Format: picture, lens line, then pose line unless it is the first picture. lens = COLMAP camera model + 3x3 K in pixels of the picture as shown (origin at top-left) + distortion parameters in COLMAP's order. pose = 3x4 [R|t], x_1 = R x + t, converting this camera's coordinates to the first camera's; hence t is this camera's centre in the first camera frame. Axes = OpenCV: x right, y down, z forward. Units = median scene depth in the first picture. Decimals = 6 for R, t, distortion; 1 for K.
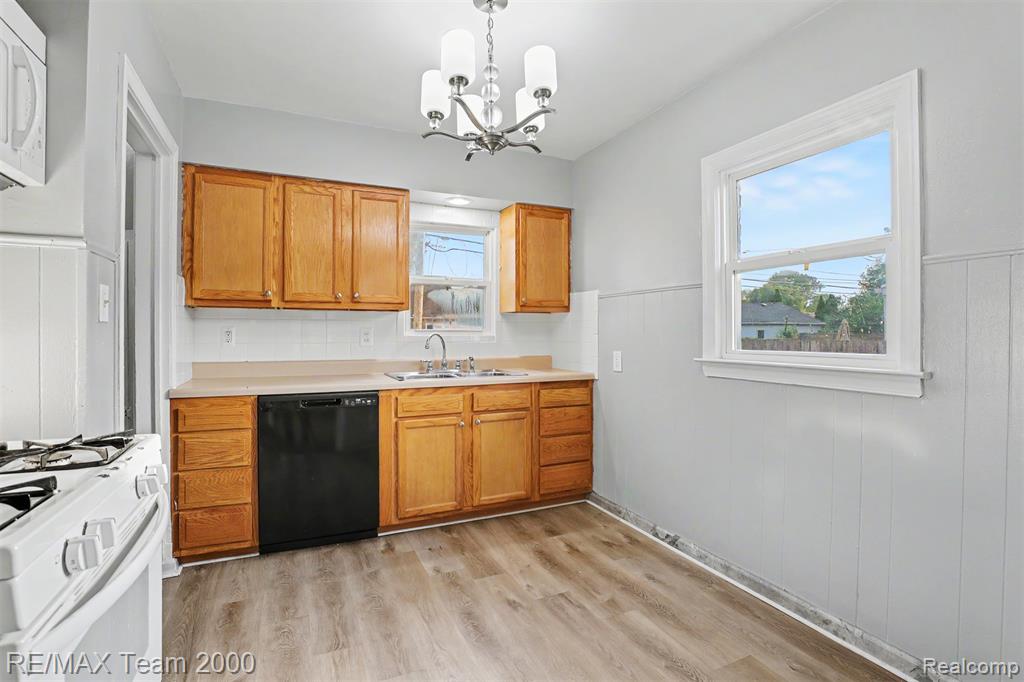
lens RADIAL K [[474.3, 0, 514.5], [0, 474.3, 336.8], [0, 0, 1]] dist [-0.016921, 0.000699]
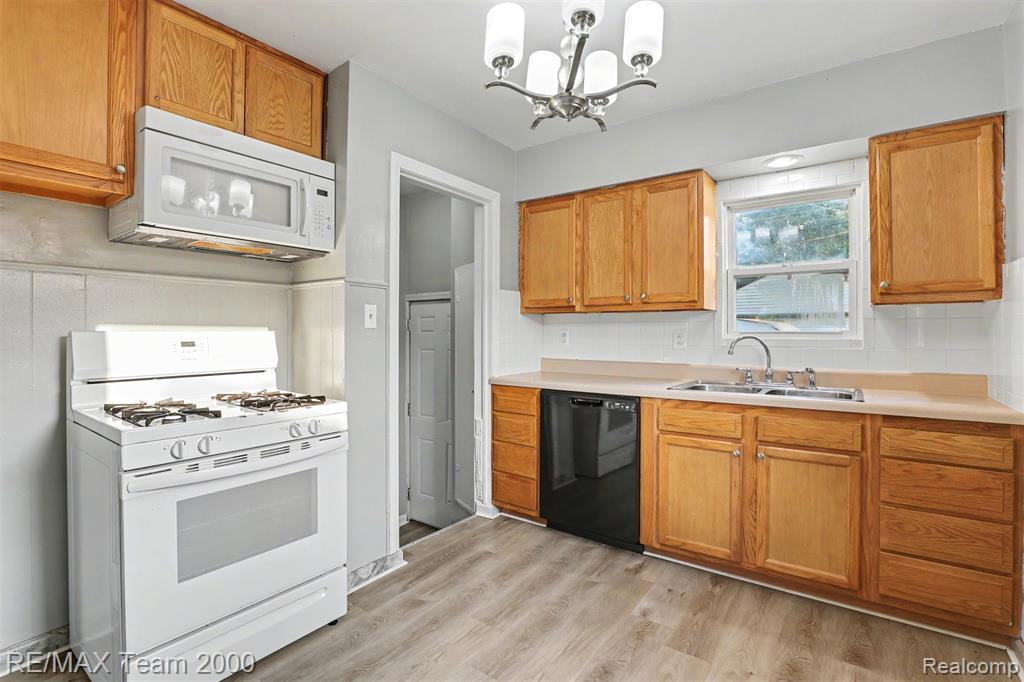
lens RADIAL K [[474.3, 0, 514.4], [0, 474.3, 335.5], [0, 0, 1]] dist [-0.016921, 0.000699]
pose [[0.518846, 0.005518, -0.854850, 0.368625], [-0.007301, 0.999971, 0.002024, -0.008001], [0.854836, 0.005192, 0.518872, 0.294196]]
